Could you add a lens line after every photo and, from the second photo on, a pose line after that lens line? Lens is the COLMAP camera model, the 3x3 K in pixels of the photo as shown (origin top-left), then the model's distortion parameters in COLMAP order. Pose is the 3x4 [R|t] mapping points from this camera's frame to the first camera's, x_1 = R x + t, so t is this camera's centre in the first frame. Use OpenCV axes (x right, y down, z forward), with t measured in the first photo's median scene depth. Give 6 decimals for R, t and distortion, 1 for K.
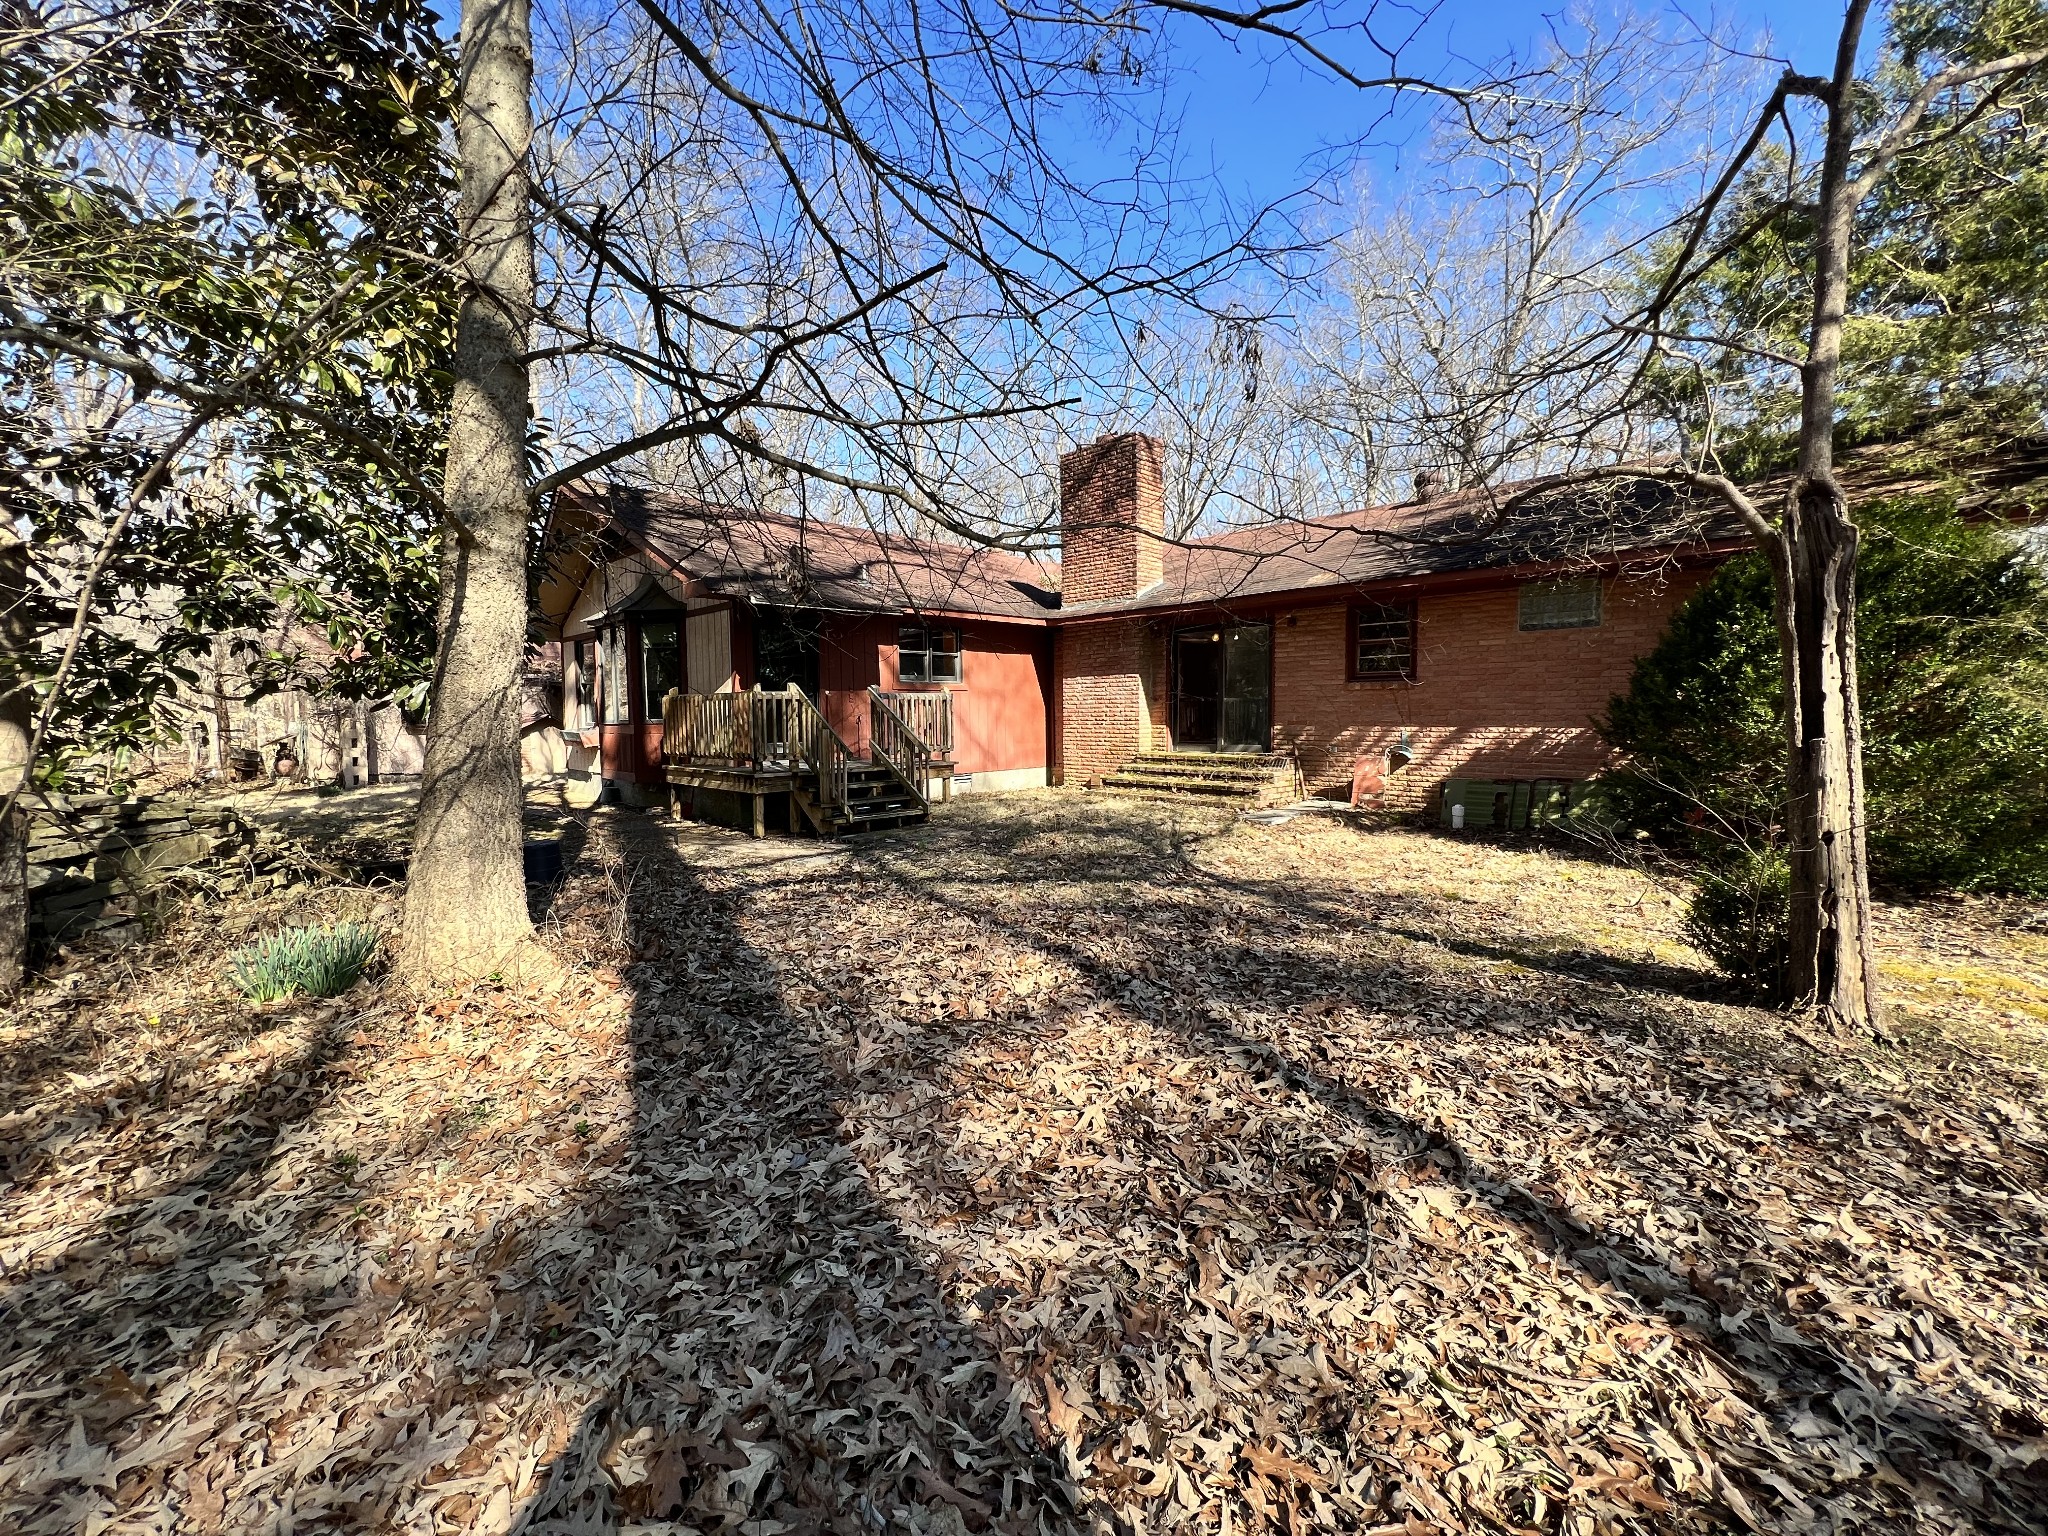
lens RADIAL K [[810.9, 0, 1027.8], [0, 810.9, 765.8], [0, 0, 1]] dist [0.000198, 0.000761]
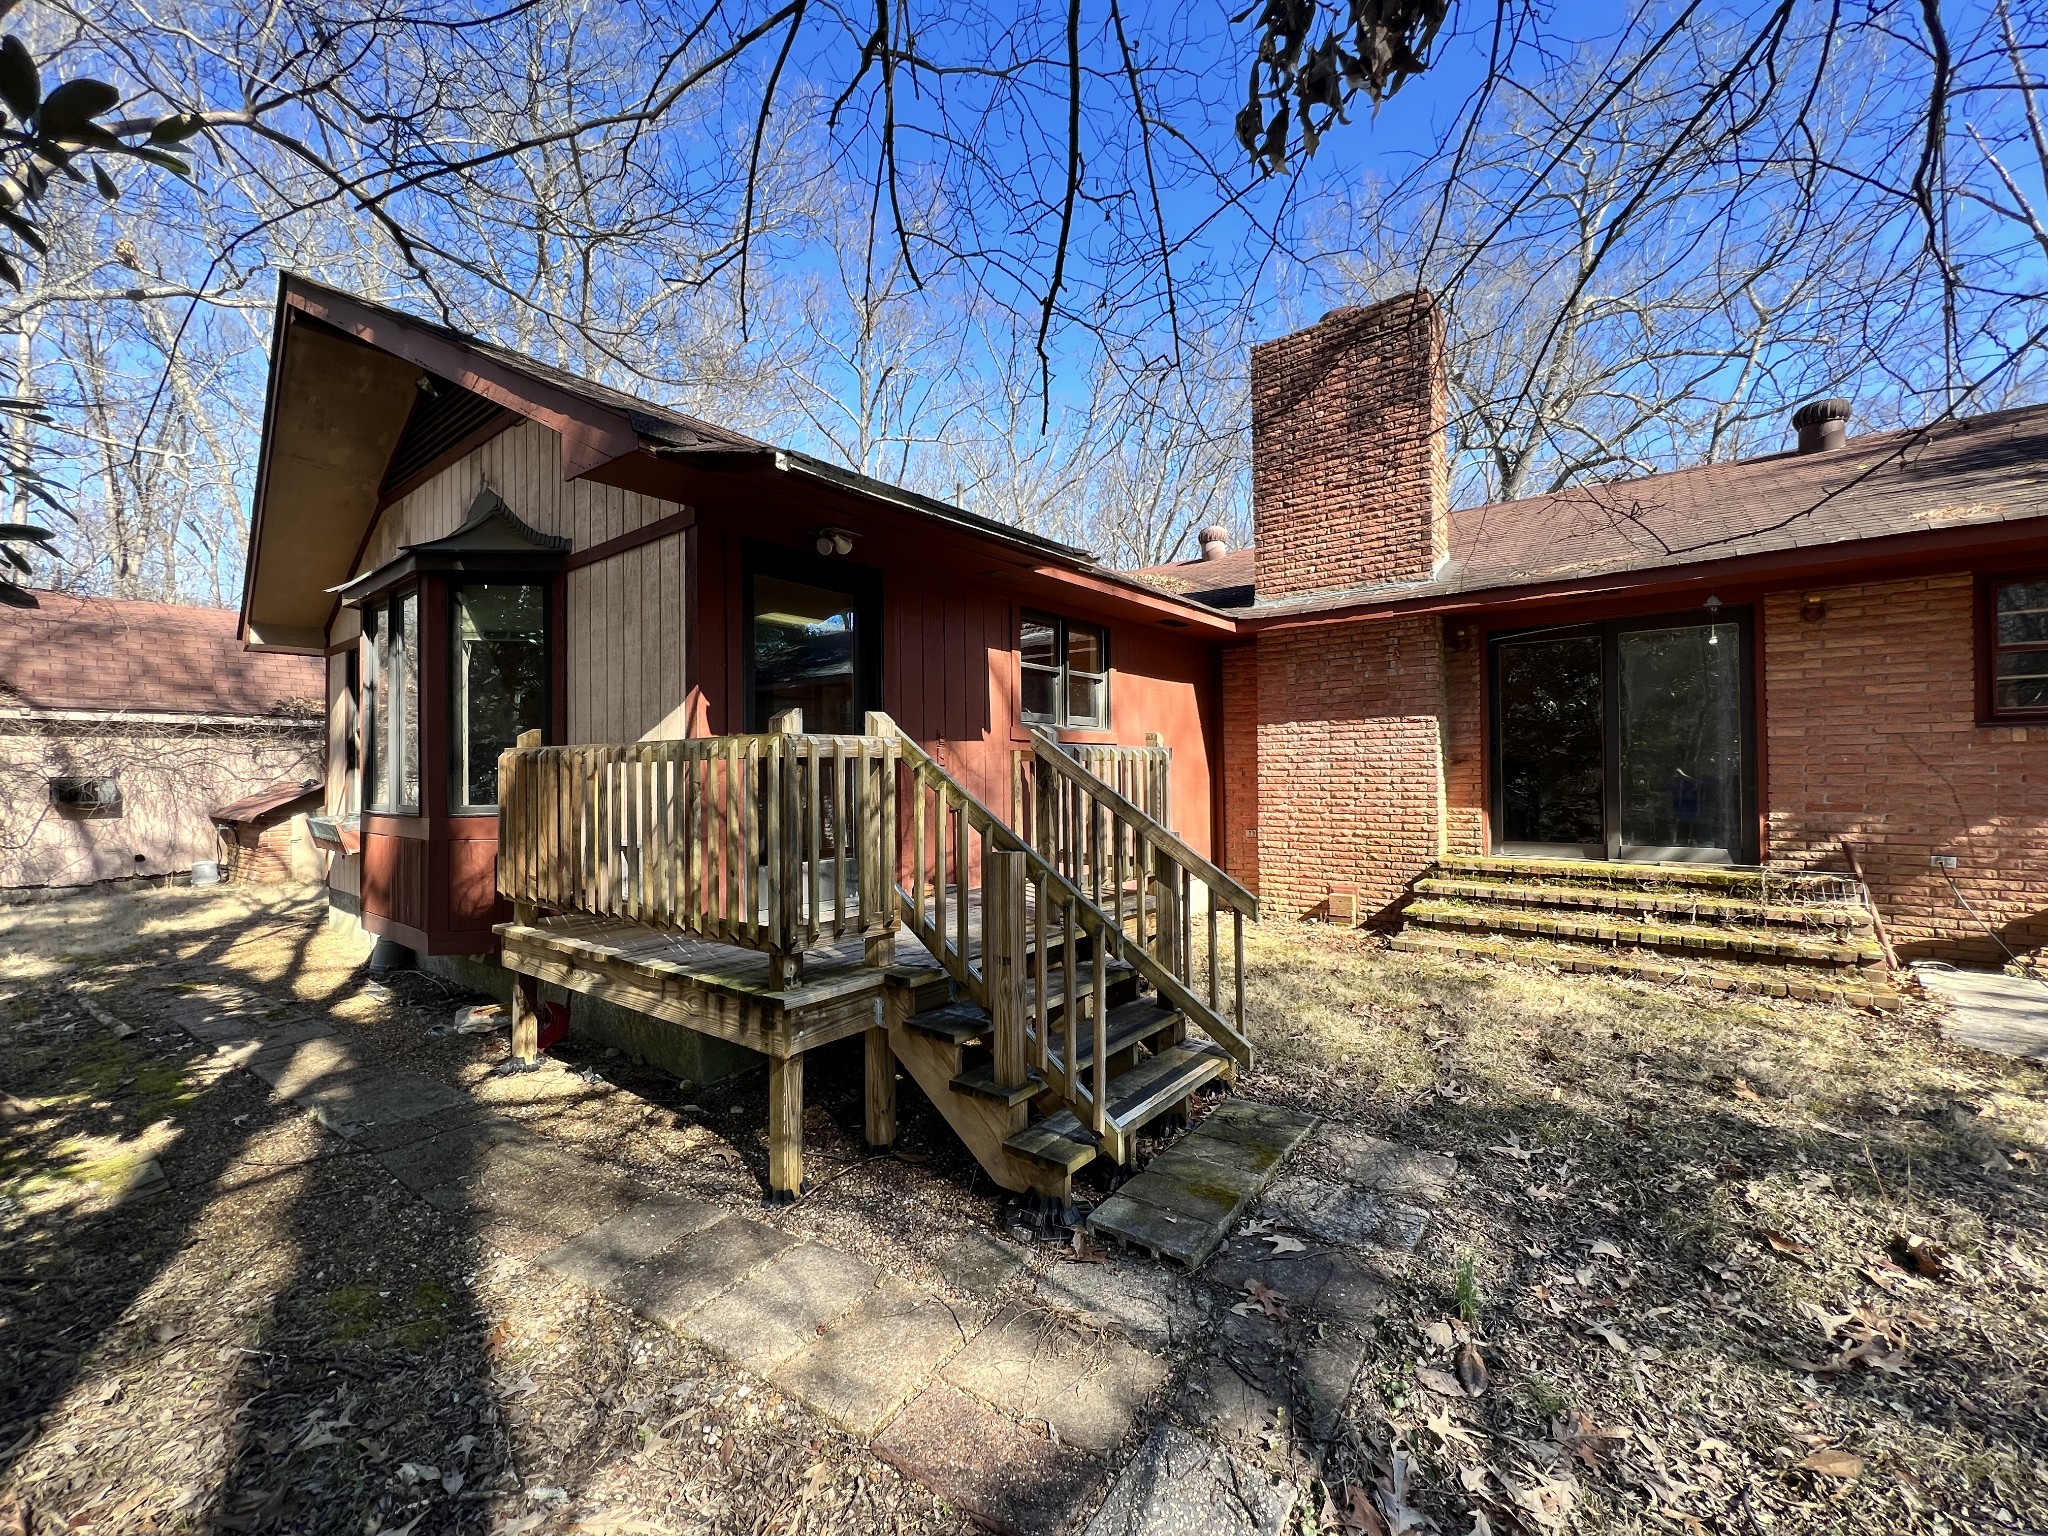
lens RADIAL K [[810.9, 0, 1021.0], [0, 810.9, 768.8], [0, 0, 1]] dist [0.000198, 0.000761]
pose [[0.993569, 0.000985, 0.113226, -0.213451], [0.007331, 0.997304, -0.073014, -0.040697], [-0.112992, 0.073375, 0.990883, 0.511520]]
